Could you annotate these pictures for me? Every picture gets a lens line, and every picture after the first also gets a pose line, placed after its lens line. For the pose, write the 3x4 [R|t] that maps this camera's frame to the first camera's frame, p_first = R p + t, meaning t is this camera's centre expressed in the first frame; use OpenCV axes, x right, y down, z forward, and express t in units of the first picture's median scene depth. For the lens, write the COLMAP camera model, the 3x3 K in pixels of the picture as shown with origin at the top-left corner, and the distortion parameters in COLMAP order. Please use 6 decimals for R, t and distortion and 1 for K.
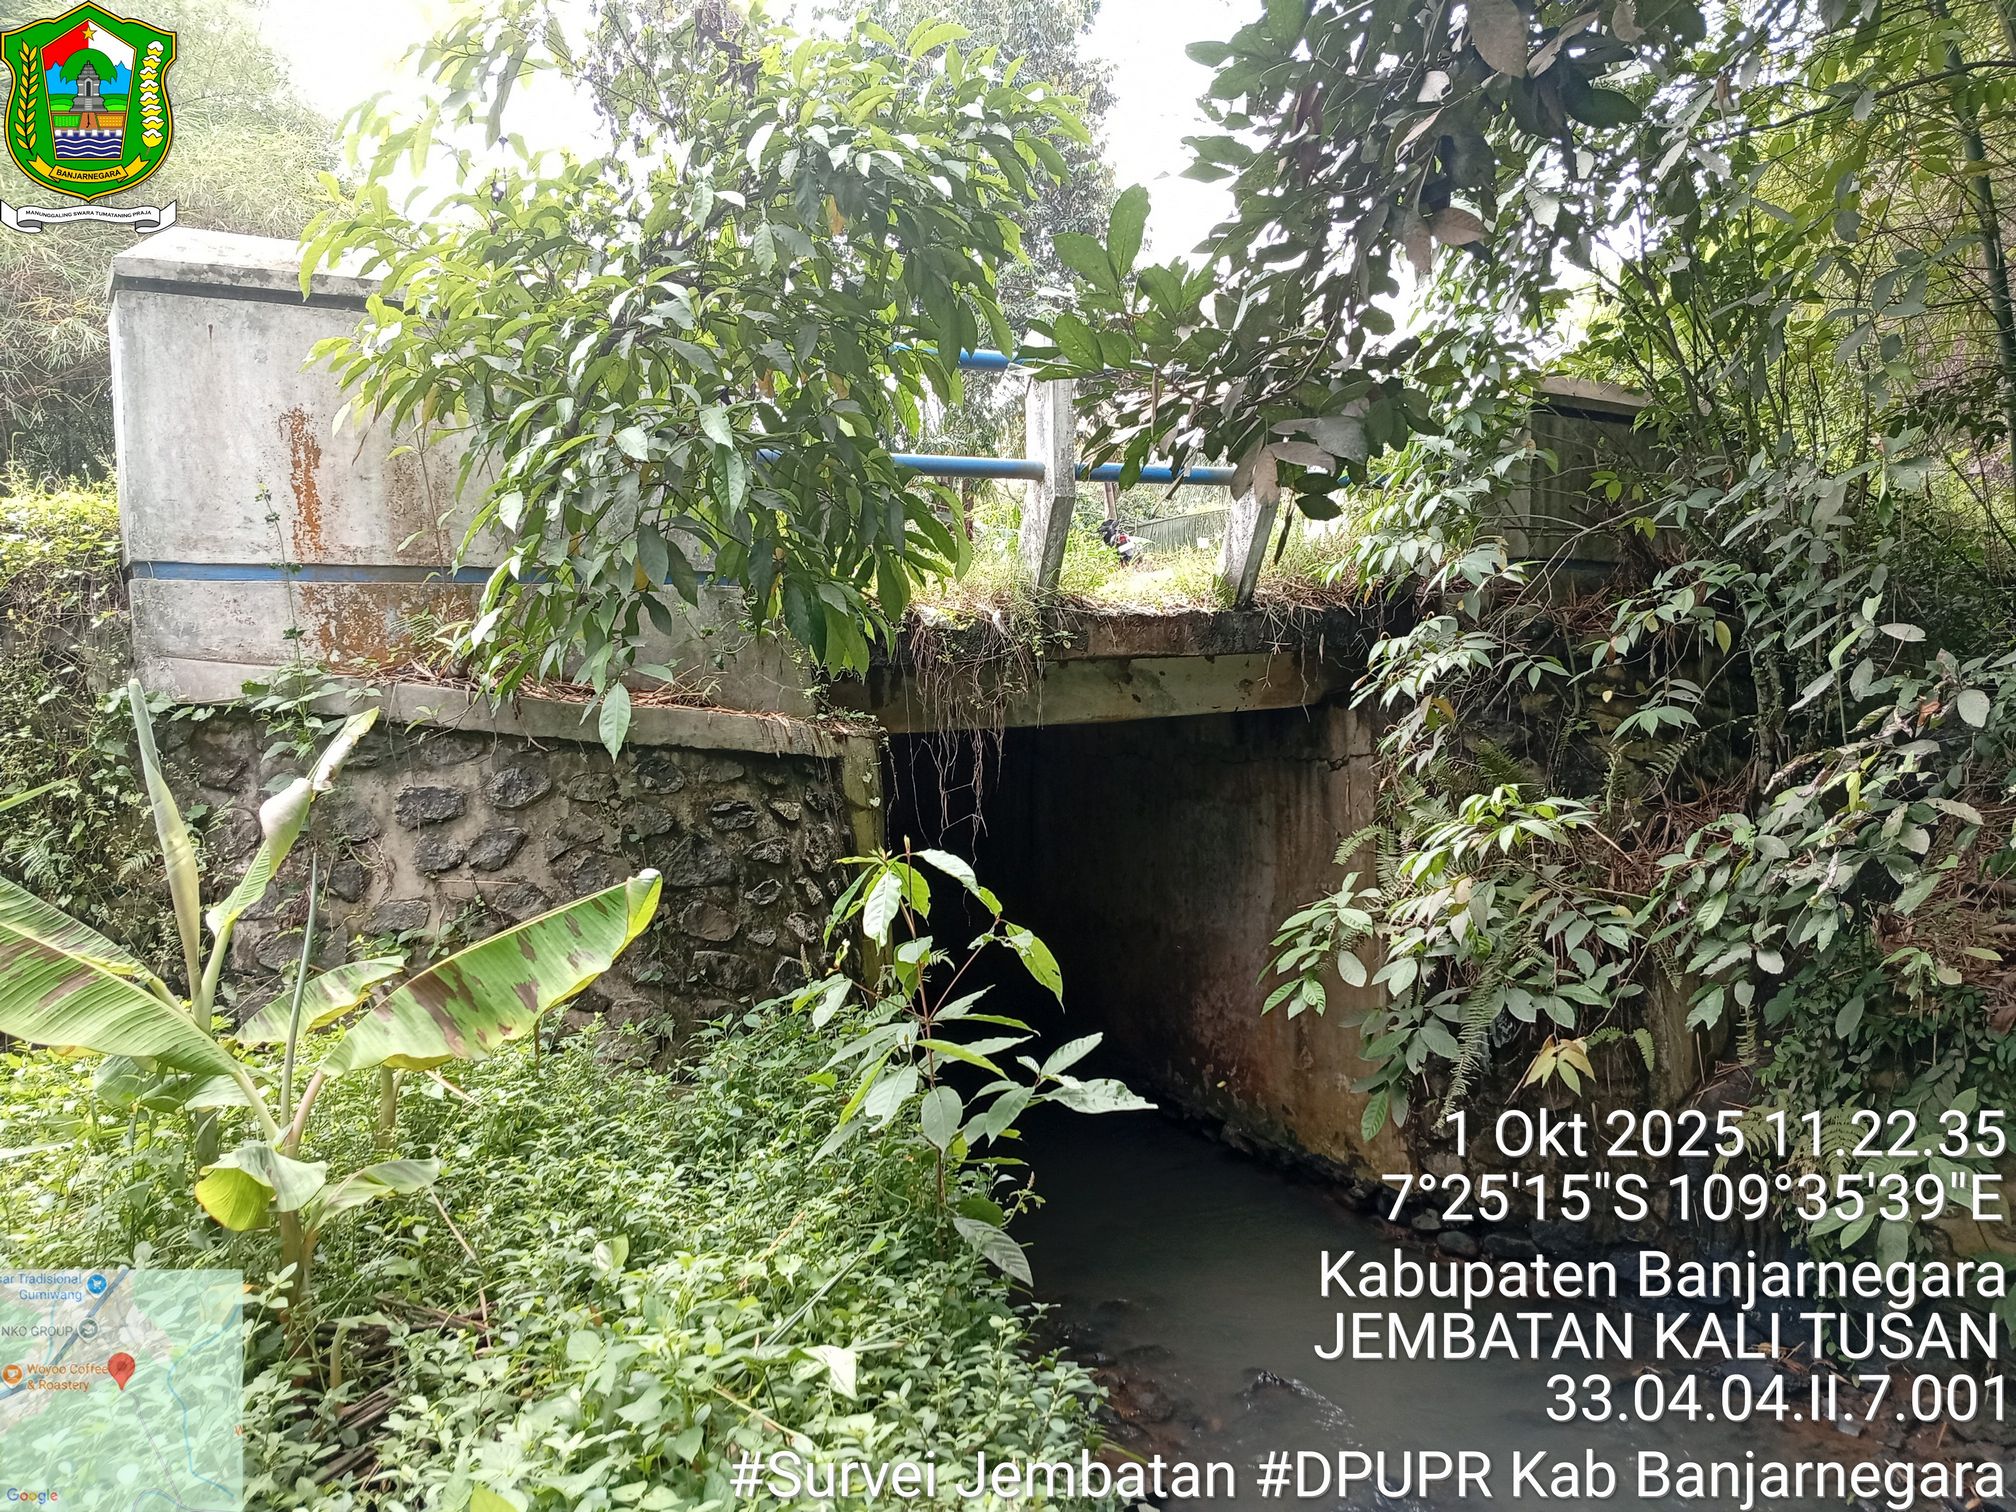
lens RADIAL K [[1534.4, 0, 1018.3], [0, 1534.4, 761.8], [0, 0, 1]] dist [0.130011, -0.244006]
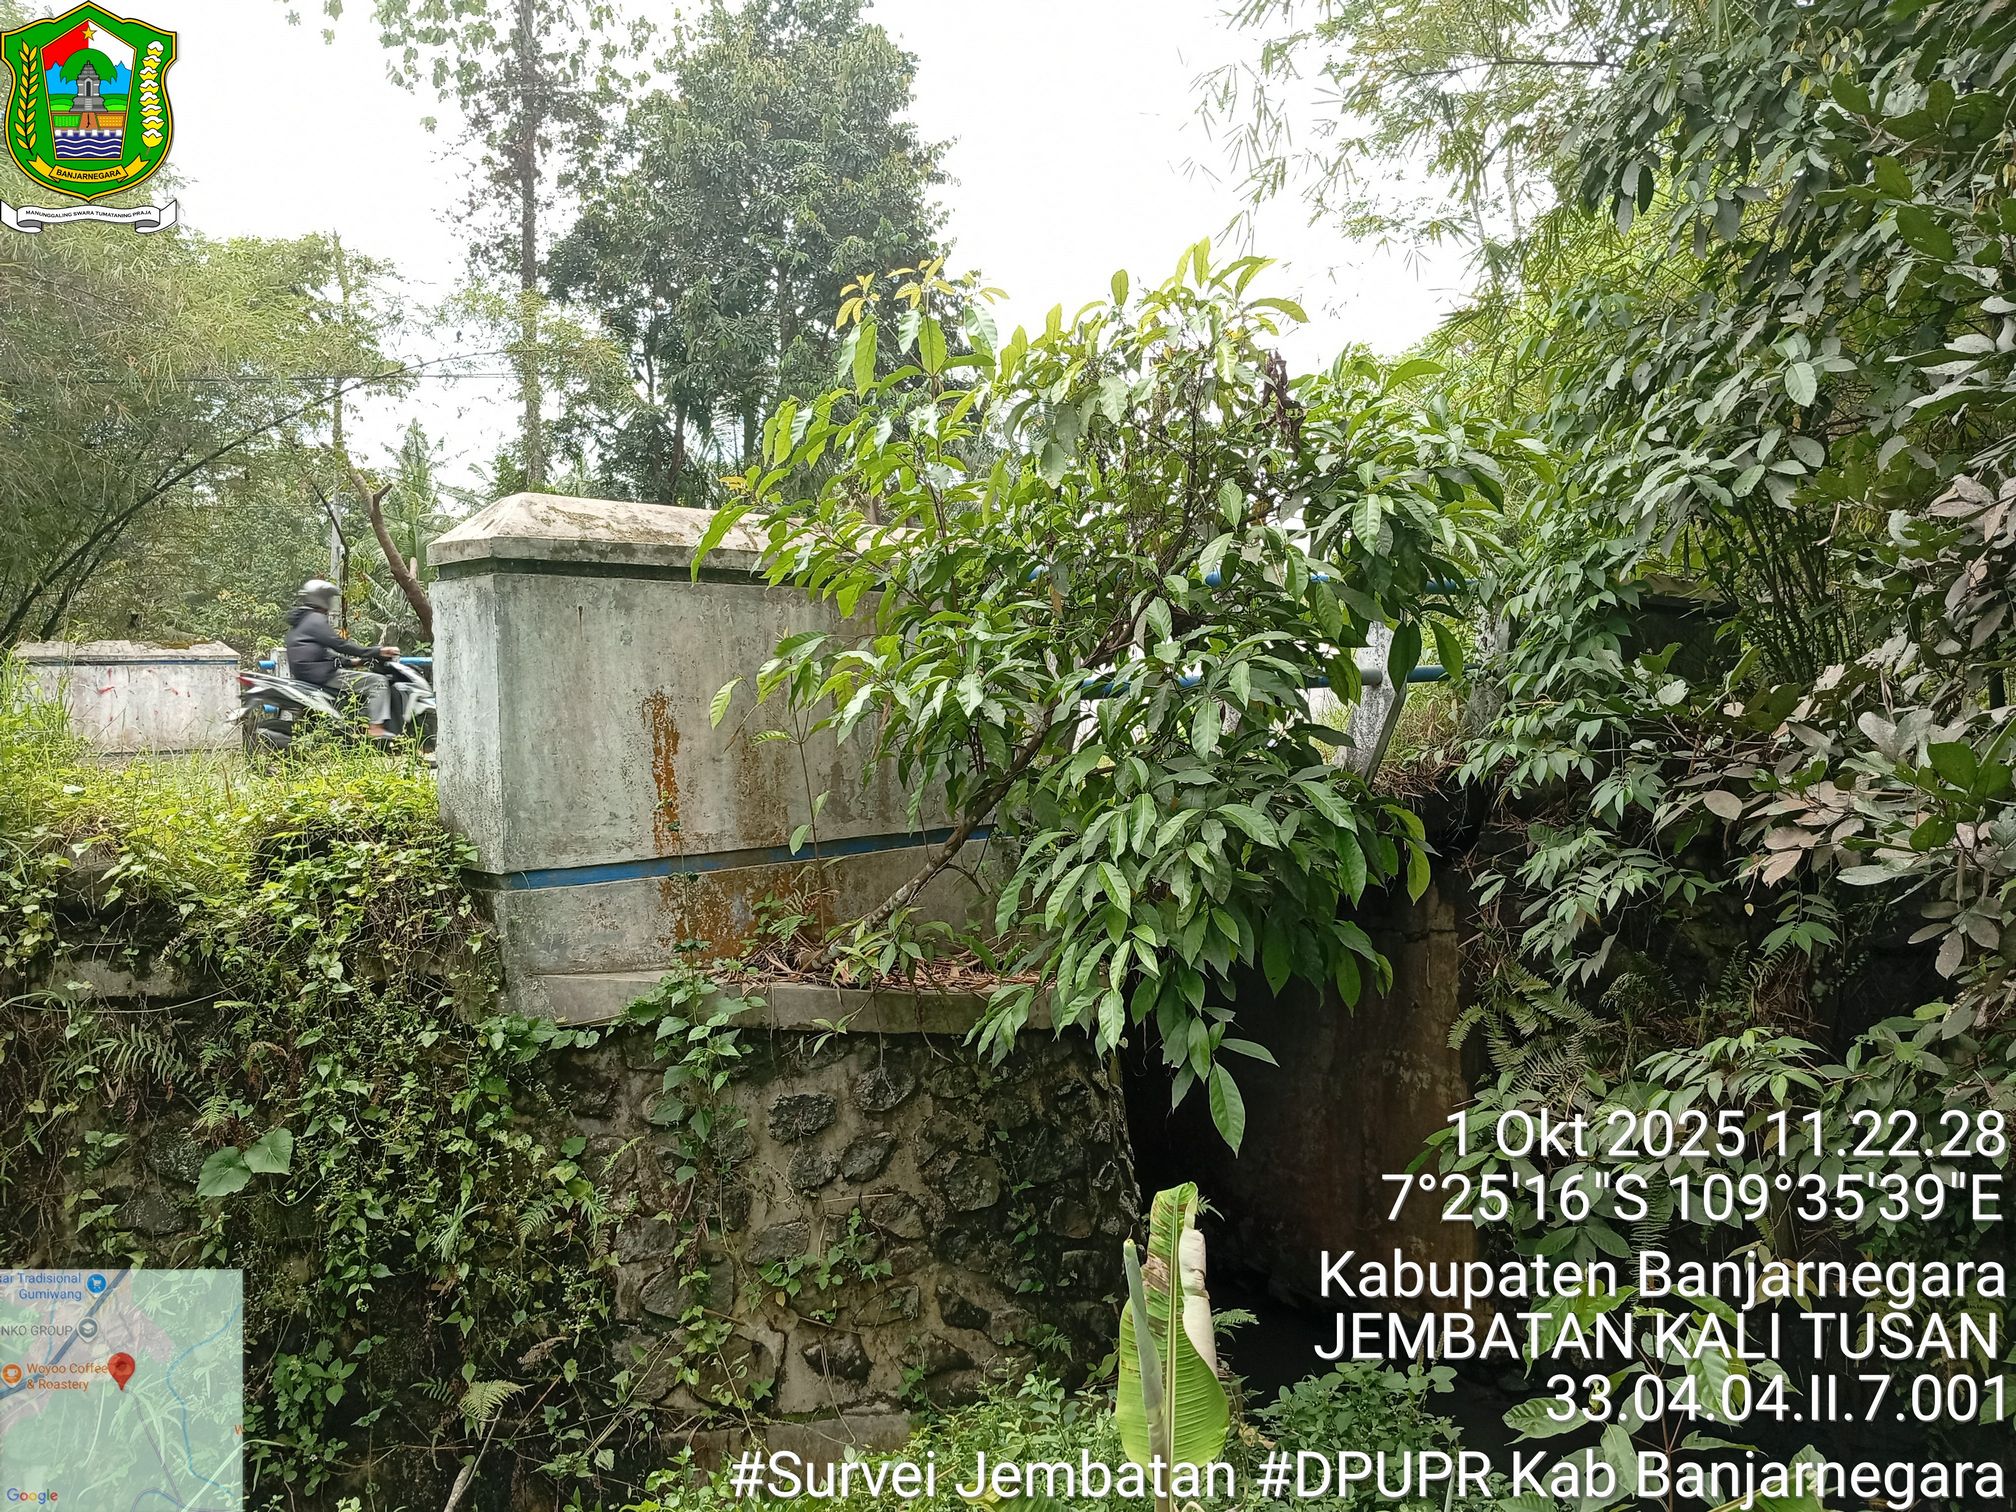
lens RADIAL K [[1534.4, 0, 1018.3], [0, 1534.4, 761.8], [0, 0, 1]] dist [0.130011, -0.244006]
pose [[0.980207, 0.002340, 0.197961, -0.435188], [0.000055, 0.999927, -0.012093, -0.173769], [-0.197975, 0.011865, 0.980135, 0.056418]]
